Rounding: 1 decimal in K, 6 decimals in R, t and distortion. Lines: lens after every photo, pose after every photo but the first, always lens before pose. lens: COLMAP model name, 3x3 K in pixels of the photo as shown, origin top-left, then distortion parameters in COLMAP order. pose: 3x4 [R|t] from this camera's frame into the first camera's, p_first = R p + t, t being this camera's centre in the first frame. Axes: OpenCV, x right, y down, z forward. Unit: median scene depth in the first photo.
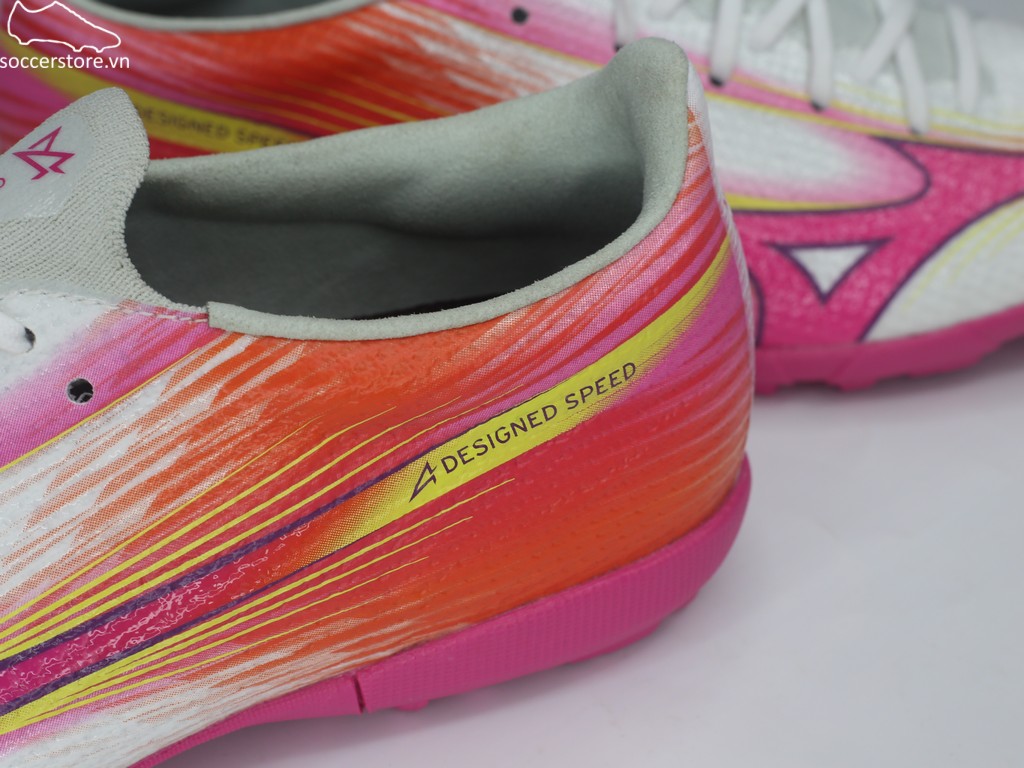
lens RADIAL K [[1914.6, 0, 512.0], [0, 1914.6, 384.0], [0, 0, 1]] dist [-0.173985, -0.204093]
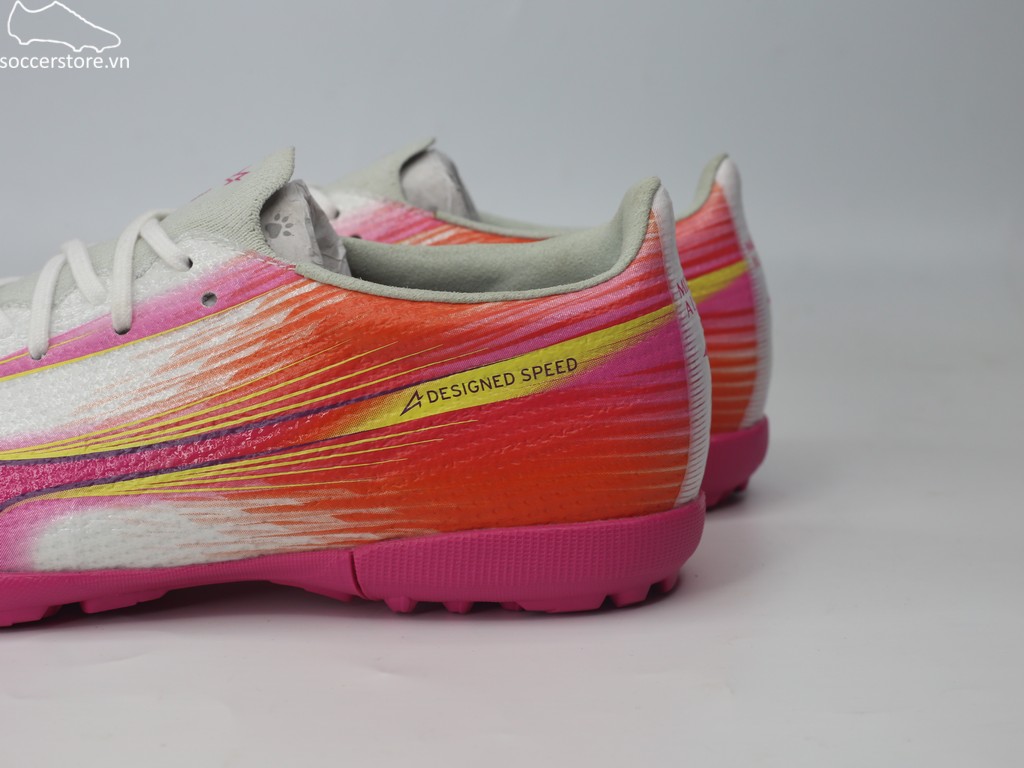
lens RADIAL K [[1914.6, 0, 512.0], [0, 1914.6, 384.0], [0, 0, 1]] dist [-0.173985, -0.204093]
pose [[0.926509, 0.101400, -0.362353, 0.565397], [-0.231319, 0.913027, -0.335967, 0.521572], [0.296771, 0.395095, 0.869383, -0.269148]]
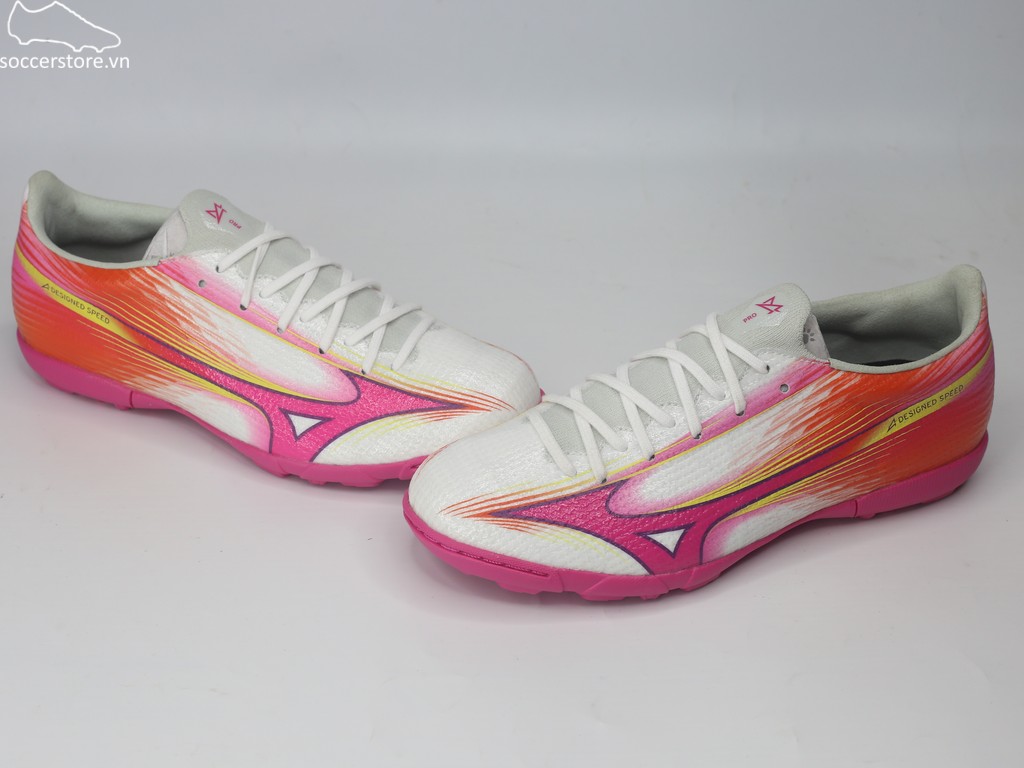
lens RADIAL K [[1914.6, 0, 512.0], [0, 1914.6, 384.0], [0, 0, 1]] dist [-0.173985, -0.204093]
pose [[0.997677, 0.036378, 0.057592, -0.761699], [-0.035972, 0.999320, -0.008067, 0.033560], [-0.057847, 0.005976, 0.998308, -1.722255]]
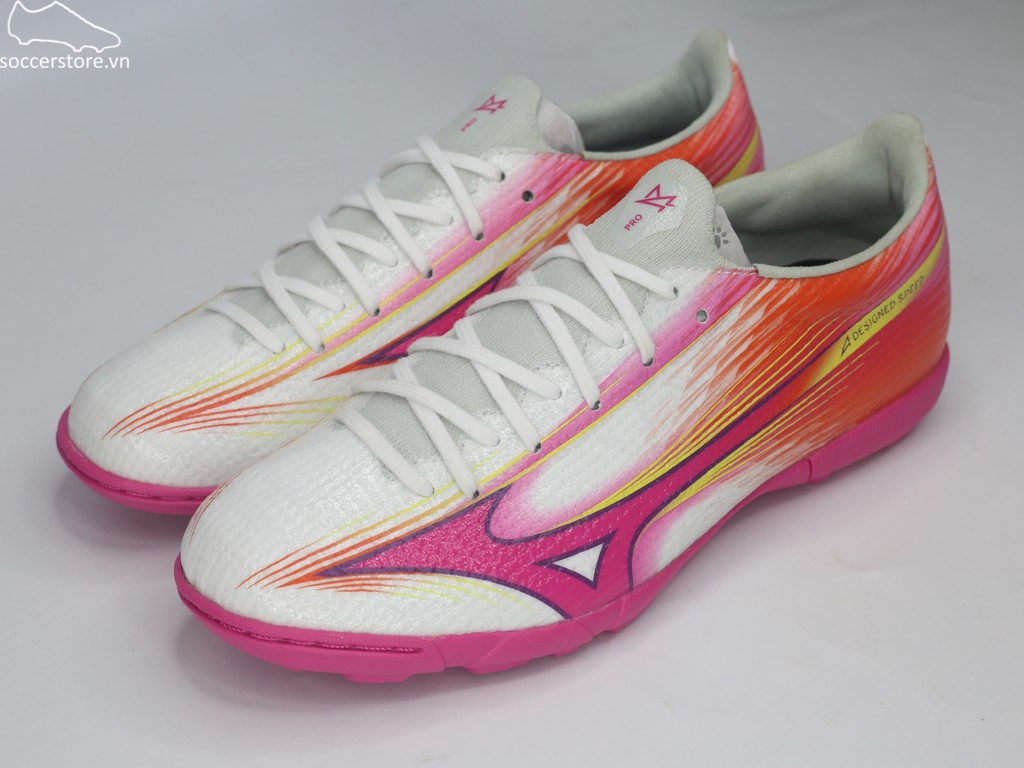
lens RADIAL K [[1914.6, 0, 512.0], [0, 1914.6, 384.0], [0, 0, 1]] dist [-0.173985, -0.204093]
pose [[0.960683, -0.126091, 0.247364, -0.869168], [0.129161, 0.991616, 0.003843, 0.038396], [-0.245775, 0.028258, 0.968915, -0.805149]]
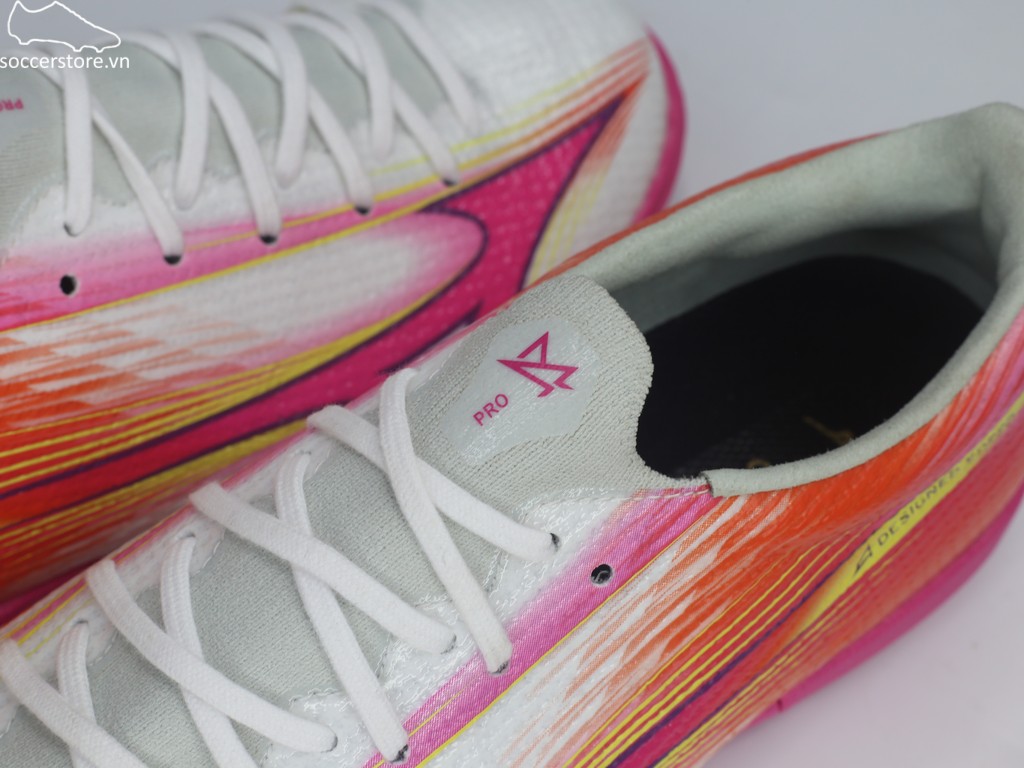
lens RADIAL K [[1914.6, 0, 512.0], [0, 1914.6, 384.0], [0, 0, 1]] dist [-0.173985, -0.204093]
pose [[0.970042, -0.162784, 0.180335, -0.437863], [0.094324, 0.936436, 0.337920, -0.450240], [-0.223880, -0.310787, 0.923737, 0.044880]]
